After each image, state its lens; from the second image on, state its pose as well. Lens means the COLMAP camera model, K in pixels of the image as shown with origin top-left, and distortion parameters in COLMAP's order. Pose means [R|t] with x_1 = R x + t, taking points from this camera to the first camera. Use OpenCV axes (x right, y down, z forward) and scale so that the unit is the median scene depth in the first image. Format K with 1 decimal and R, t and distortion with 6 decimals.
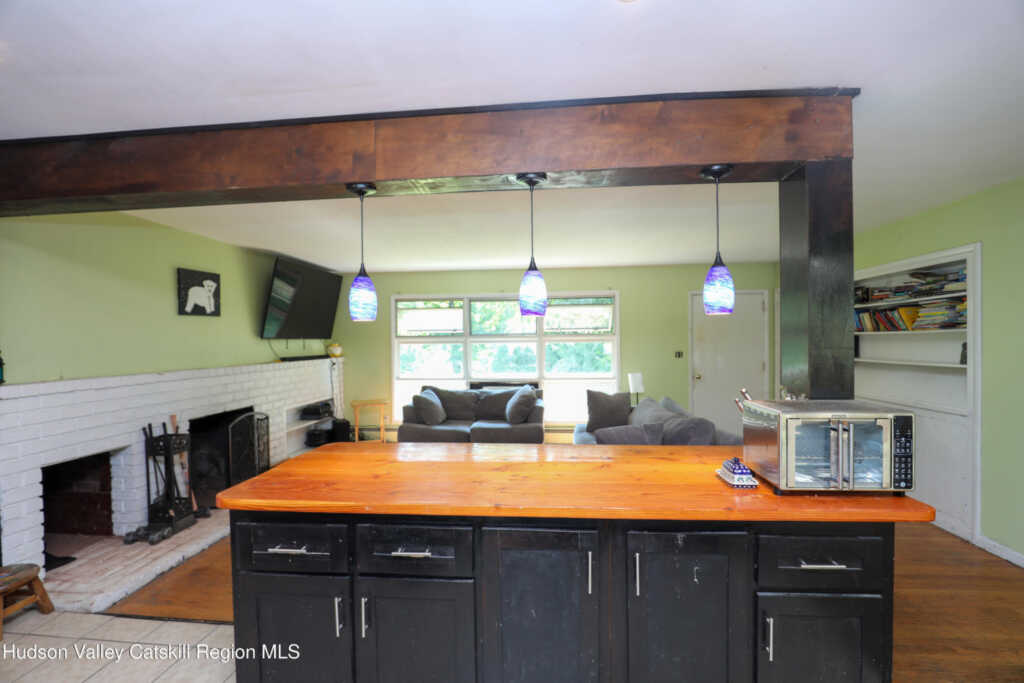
lens RADIAL K [[468.3, 0, 508.2], [0, 468.3, 345.3], [0, 0, 1]] dist [-0.038253, 0.007354]
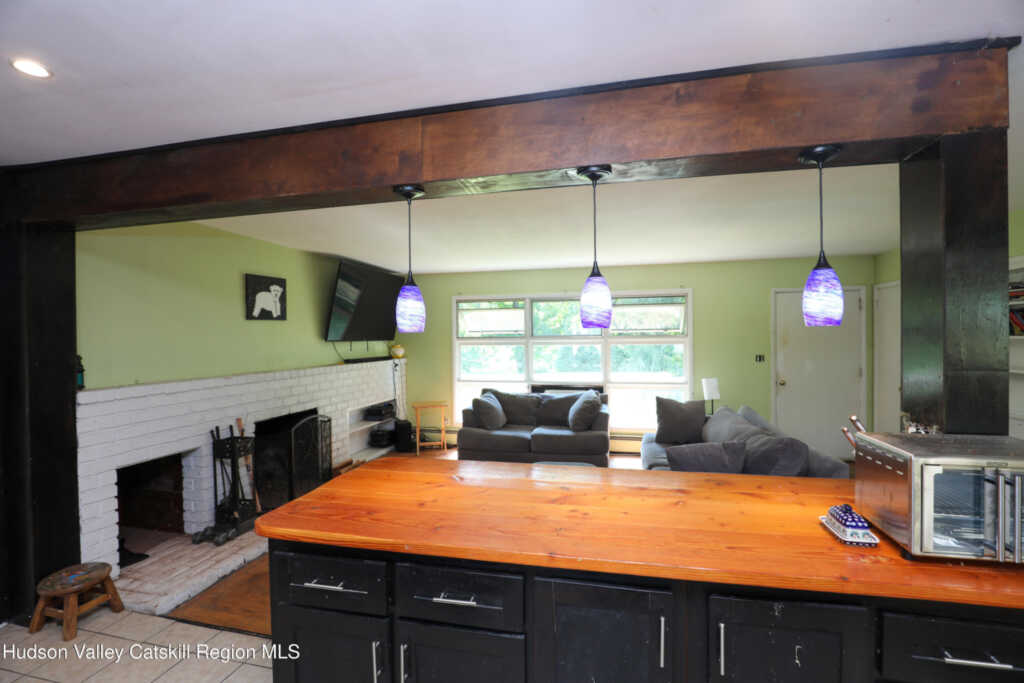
lens RADIAL K [[469.3, 0, 508.3], [0, 469.3, 340.9], [0, 0, 1]] dist [-0.036107, 0.008099]
pose [[0.990577, 0.002486, -0.136936, 0.008393], [-0.002704, 0.999995, -0.001404, -0.028959], [0.136931, 0.001761, 0.990579, 0.081865]]
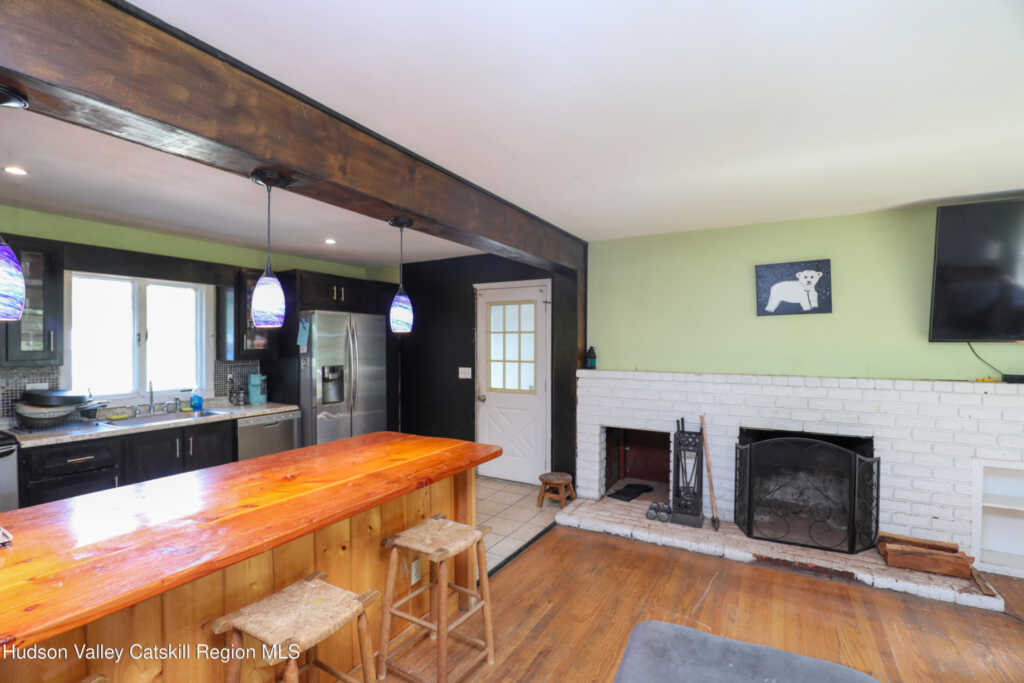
lens RADIAL K [[468.3, 0, 508.2], [0, 468.3, 345.3], [0, 0, 1]] dist [-0.038253, 0.007354]
pose [[-0.414675, 0.019322, -0.909764, 0.557356], [-0.006352, 0.999689, 0.024127, -0.039892], [0.909947, 0.015784, -0.414424, 1.458969]]
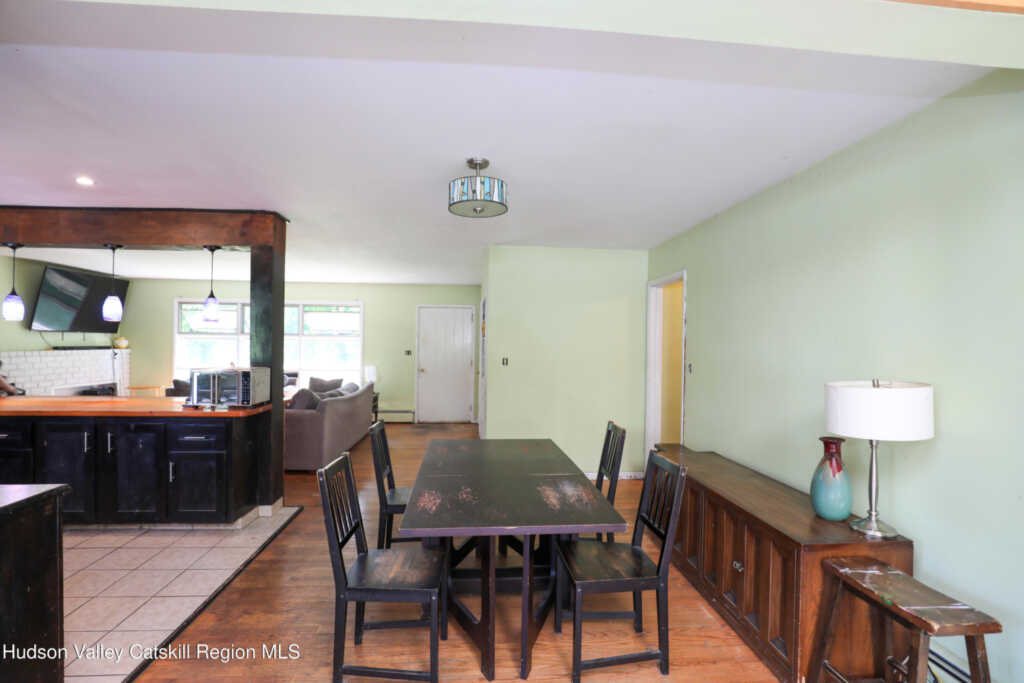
lens RADIAL K [[468.3, 0, 508.2], [0, 468.3, 345.3], [0, 0, 1]] dist [-0.038253, 0.007354]
pose [[0.982534, 0.025105, 0.184380, 0.993844], [-0.023700, 0.999671, -0.009820, 0.013074], [-0.184566, 0.005279, 0.982806, -0.836126]]
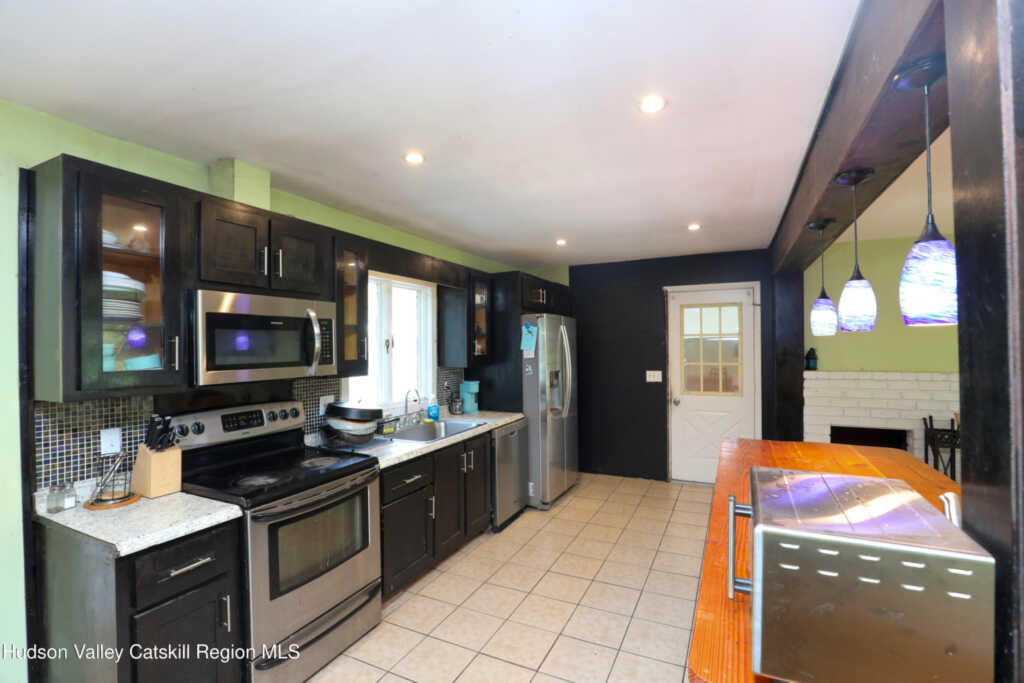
lens RADIAL K [[469.3, 0, 508.3], [0, 469.3, 340.9], [0, 0, 1]] dist [-0.036107, 0.008099]
pose [[-0.346329, 0.009633, -0.938064, 0.890690], [0.002350, 0.999953, 0.009401, -0.041379], [0.938110, 0.001052, -0.346336, 0.544000]]
